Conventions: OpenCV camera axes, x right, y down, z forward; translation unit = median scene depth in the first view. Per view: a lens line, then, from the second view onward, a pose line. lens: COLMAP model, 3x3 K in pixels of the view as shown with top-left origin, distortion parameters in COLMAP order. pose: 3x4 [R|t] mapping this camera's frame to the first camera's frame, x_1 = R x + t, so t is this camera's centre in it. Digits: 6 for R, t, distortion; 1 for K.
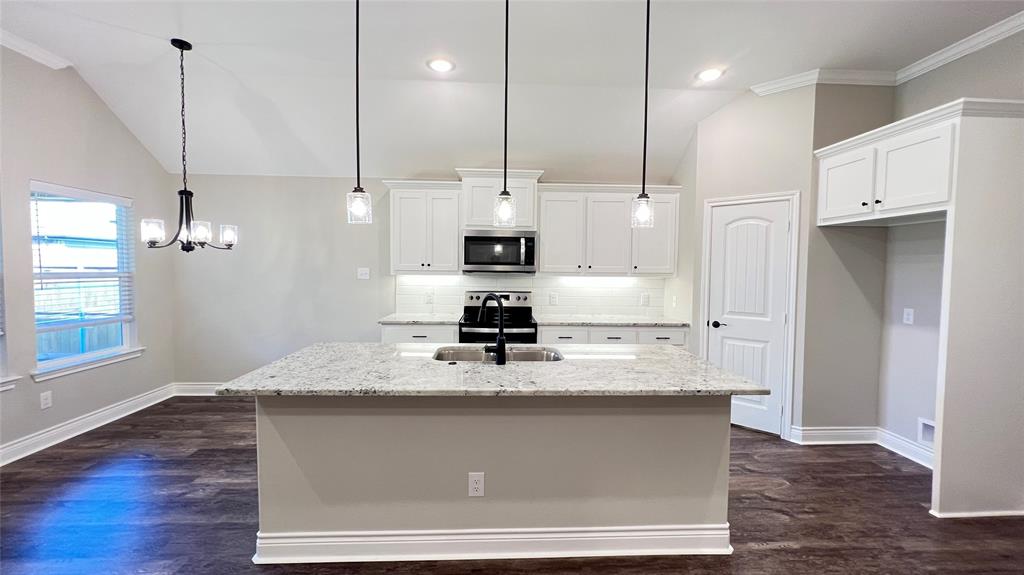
lens RADIAL K [[409.2, 0, 513.5], [0, 409.2, 289.4], [0, 0, 1]] dist [0.000108, 0.000179]
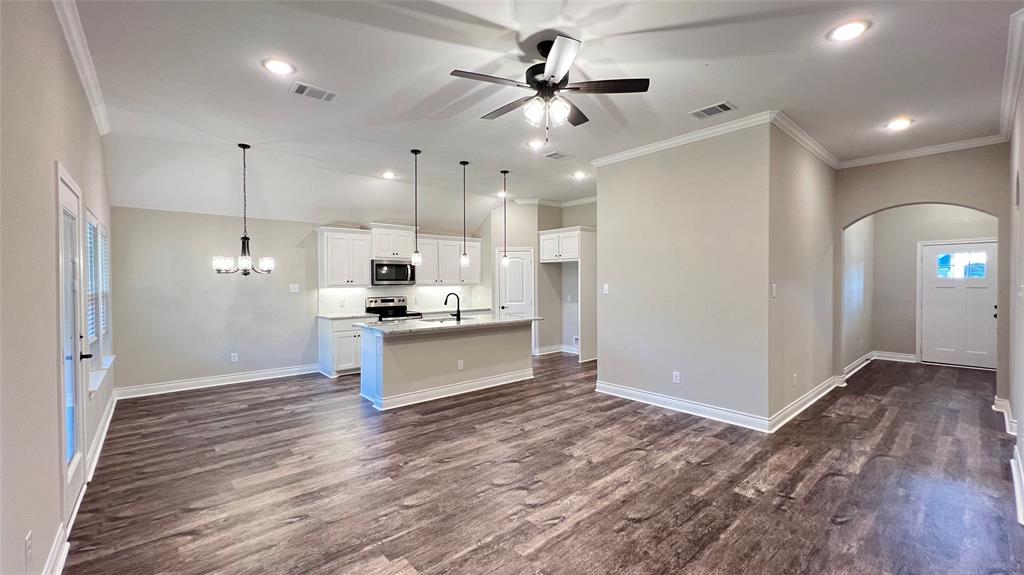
lens RADIAL K [[412.5, 0, 512.6], [0, 412.5, 289.5], [0, 0, 1]] dist [-0.003105, -0.000116]
pose [[0.784706, -0.028019, 0.619234, -0.817827], [0.046330, 0.998835, -0.013516, 0.025624], [-0.618134, 0.039295, 0.785090, -0.730173]]
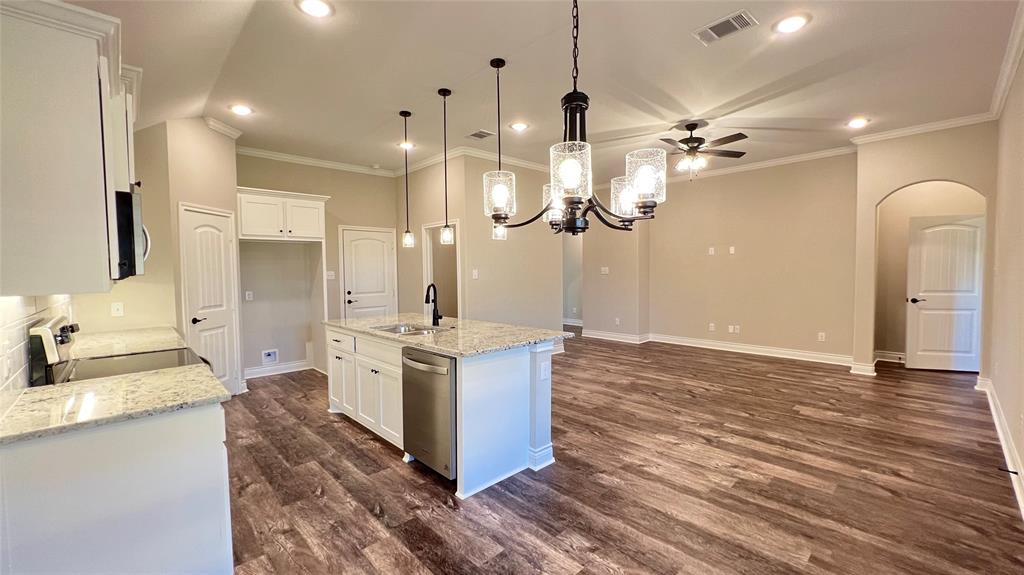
lens RADIAL K [[412.5, 0, 513.1], [0, 412.5, 289.6], [0, 0, 1]] dist [-0.003105, -0.000116]
pose [[-0.652837, -0.041534, 0.756359, -0.920237], [0.044826, 0.994628, 0.093309, -0.062951], [-0.756171, 0.094820, -0.647468, 1.130891]]
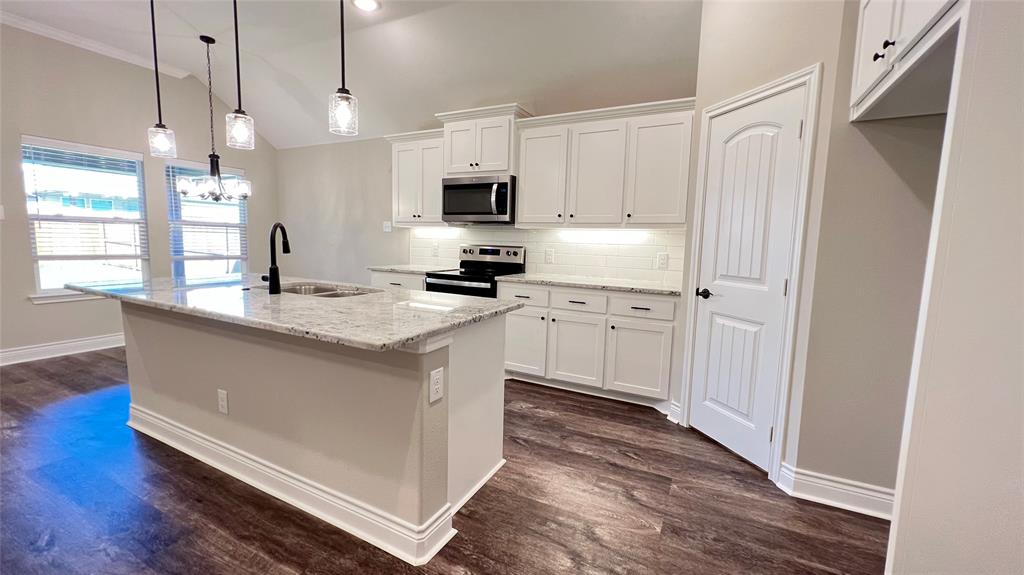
lens RADIAL K [[409.2, 0, 511.4], [0, 409.2, 287.9], [0, 0, 1]] dist [0.000108, 0.000179]
pose [[0.867535, 0.070012, -0.492423, 0.587737], [-0.044020, 0.996966, 0.064194, 0.049583], [0.495424, -0.034014, 0.867985, 0.264207]]
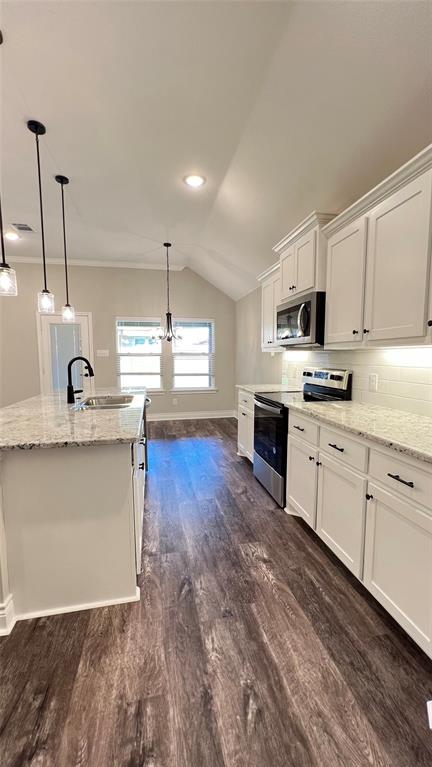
lens RADIAL K [[307.9, 0, 218.1], [0, 307.9, 385.7], [0, 0, 1]] dist [0.001291, 0.000158]
pose [[0.161119, 0.084427, -0.983317, 0.727419], [-0.048840, 0.995796, 0.077496, 0.002207], [0.985726, 0.035539, 0.164565, 0.835440]]
